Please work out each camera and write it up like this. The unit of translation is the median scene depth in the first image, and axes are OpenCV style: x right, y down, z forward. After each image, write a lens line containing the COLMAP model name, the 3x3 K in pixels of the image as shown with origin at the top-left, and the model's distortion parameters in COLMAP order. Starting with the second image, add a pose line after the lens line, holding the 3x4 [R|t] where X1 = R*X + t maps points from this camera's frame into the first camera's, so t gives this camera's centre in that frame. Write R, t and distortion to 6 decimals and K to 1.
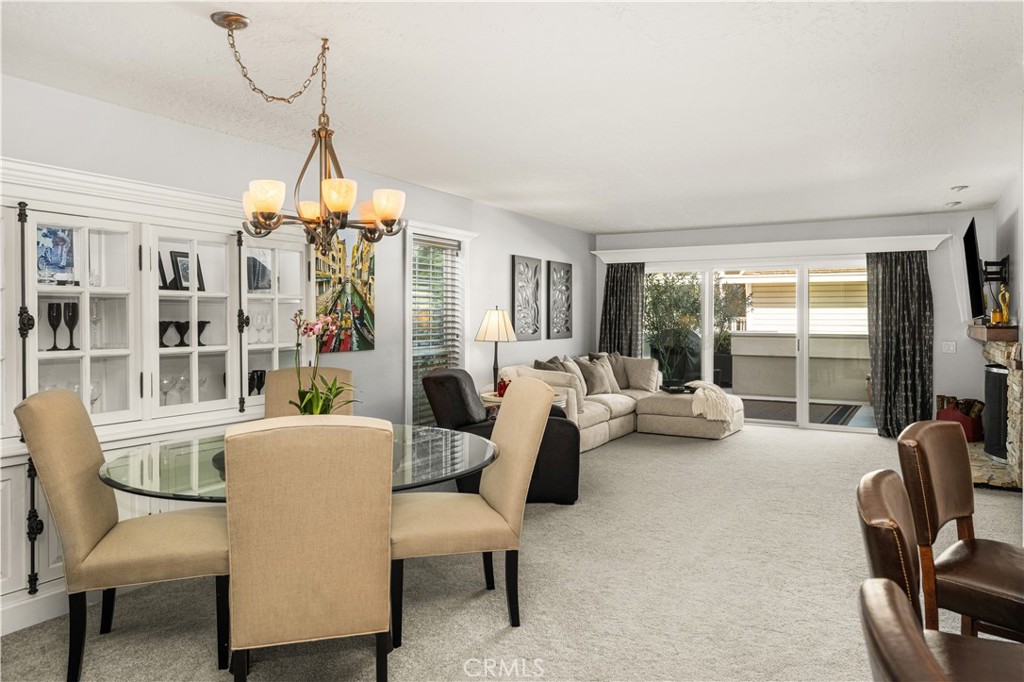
lens RADIAL K [[671.5, 0, 522.4], [0, 671.5, 320.1], [0, 0, 1]] dist [-0.007023, 0.005837]
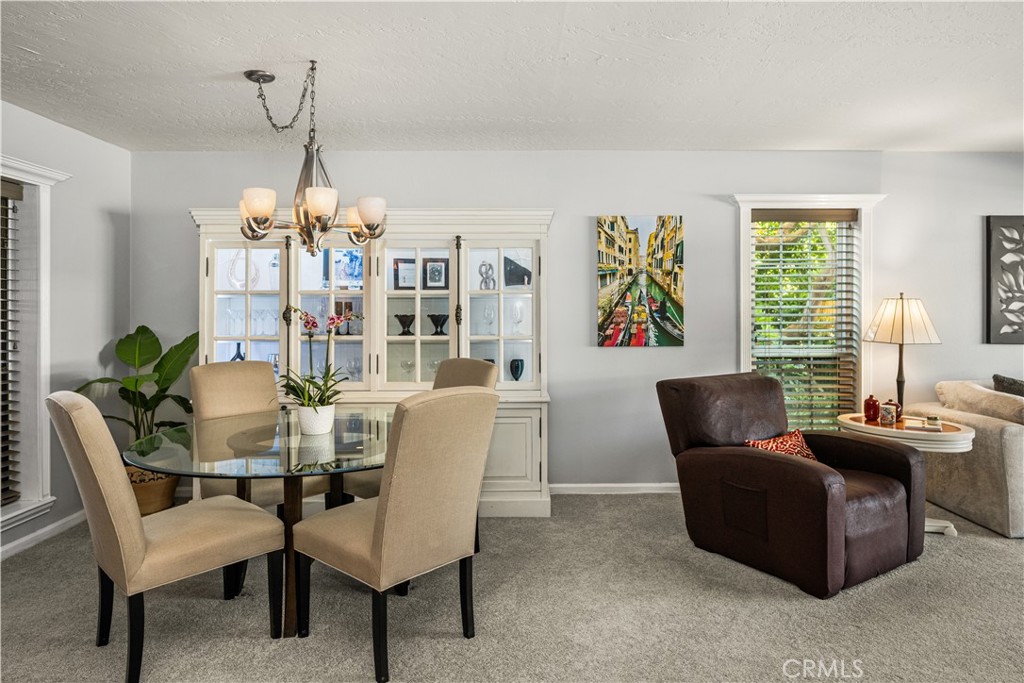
lens RADIAL K [[623.8, 0, 529.2], [0, 623.8, 311.3], [0, 0, 1]] dist [0.003471, 0.005790]
pose [[0.515679, -0.000460, -0.856782, 0.405393], [0.001186, 0.999999, 0.000177, -0.003105], [0.856781, -0.001108, 0.515679, 0.407284]]
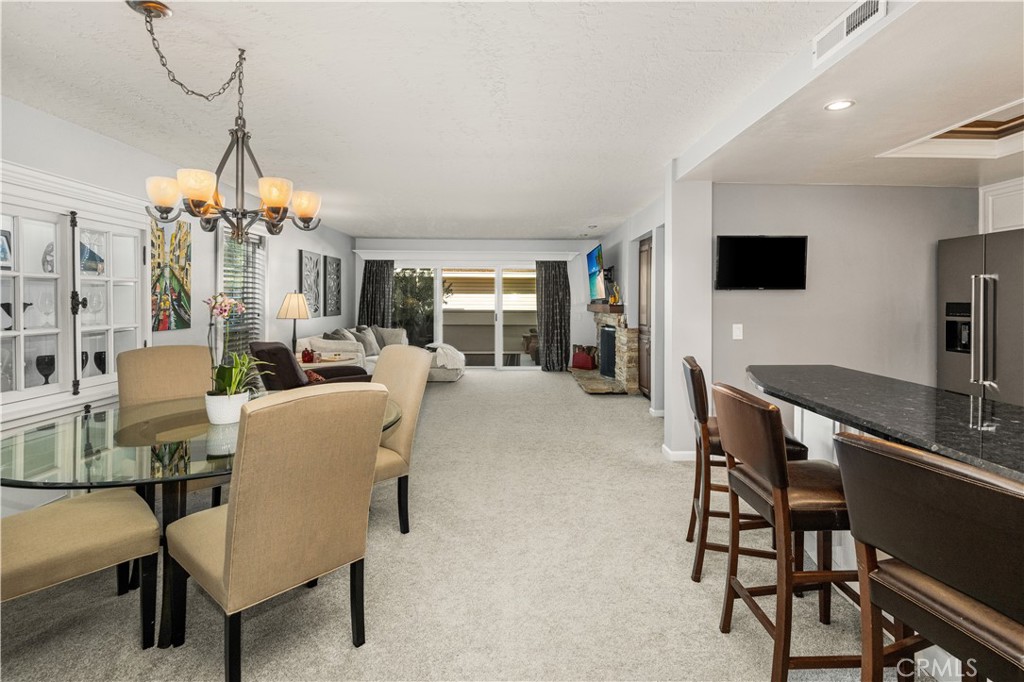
lens RADIAL K [[466.3, 0, 527.9], [0, 466.3, 300.0], [0, 0, 1]] dist [-0.001191, 0.000728]
pose [[0.851696, 0.001041, 0.524035, -0.154975], [0.000474, 0.999996, -0.002758, -0.000387], [-0.524036, 0.002597, 0.851692, 0.048098]]
